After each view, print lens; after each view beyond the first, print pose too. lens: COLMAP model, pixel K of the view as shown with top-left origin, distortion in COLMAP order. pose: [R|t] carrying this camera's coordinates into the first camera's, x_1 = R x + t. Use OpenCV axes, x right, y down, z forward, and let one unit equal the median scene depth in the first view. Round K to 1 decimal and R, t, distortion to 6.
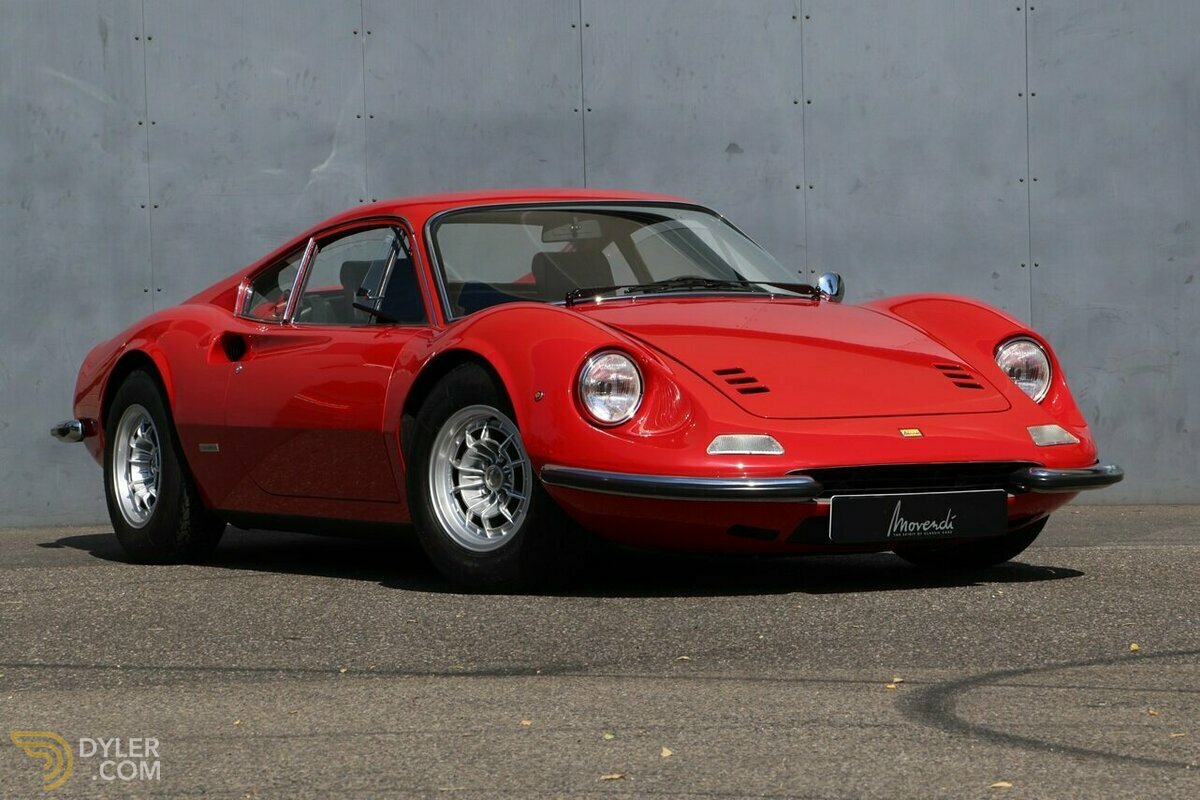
lens RADIAL K [[3528.1, 0, 647.4], [0, 3528.1, 470.1], [0, 0, 1]] dist [0.360419, 0.000000]
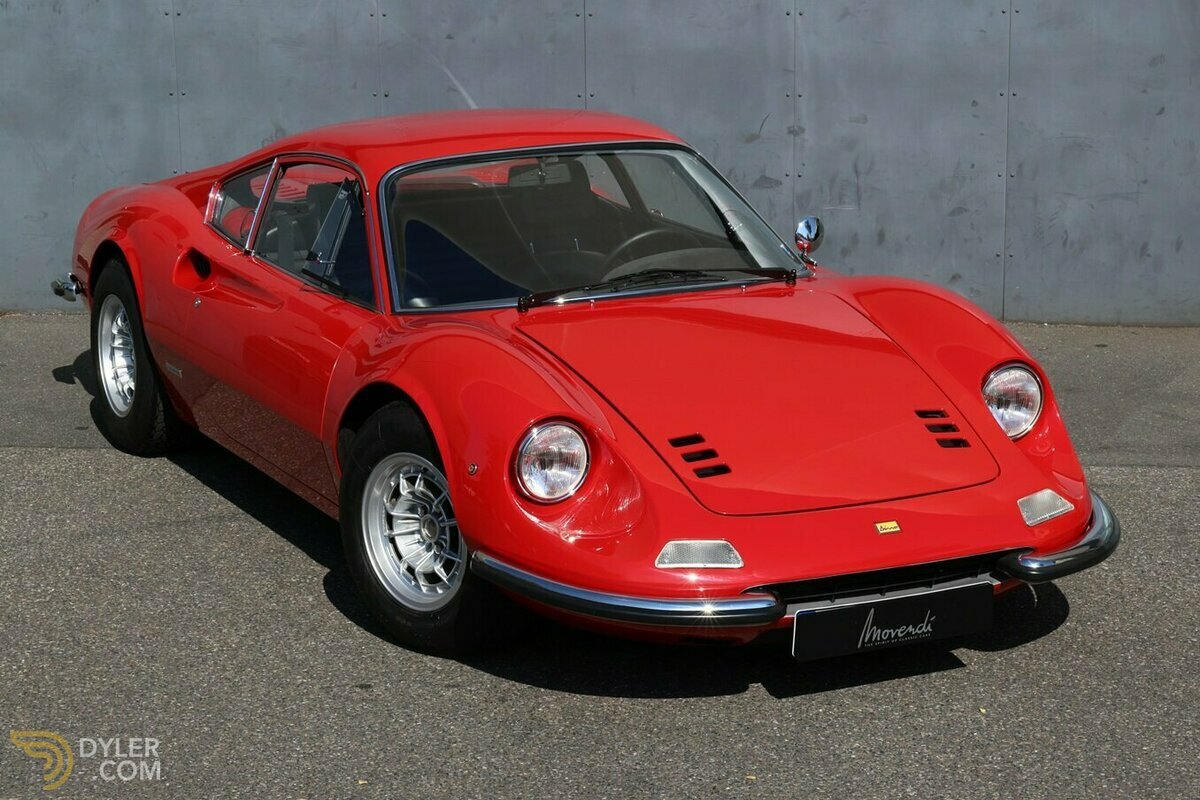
lens RADIAL K [[2530.7, 0, 635.8], [0, 2530.7, 409.4], [0, 0, 1]] dist [0.214242, 0.000000]
pose [[0.999601, 0.020059, -0.019900, 0.015022], [-0.016232, 0.984139, 0.176655, -0.097484], [0.023128, -0.176261, 0.984072, 0.242148]]
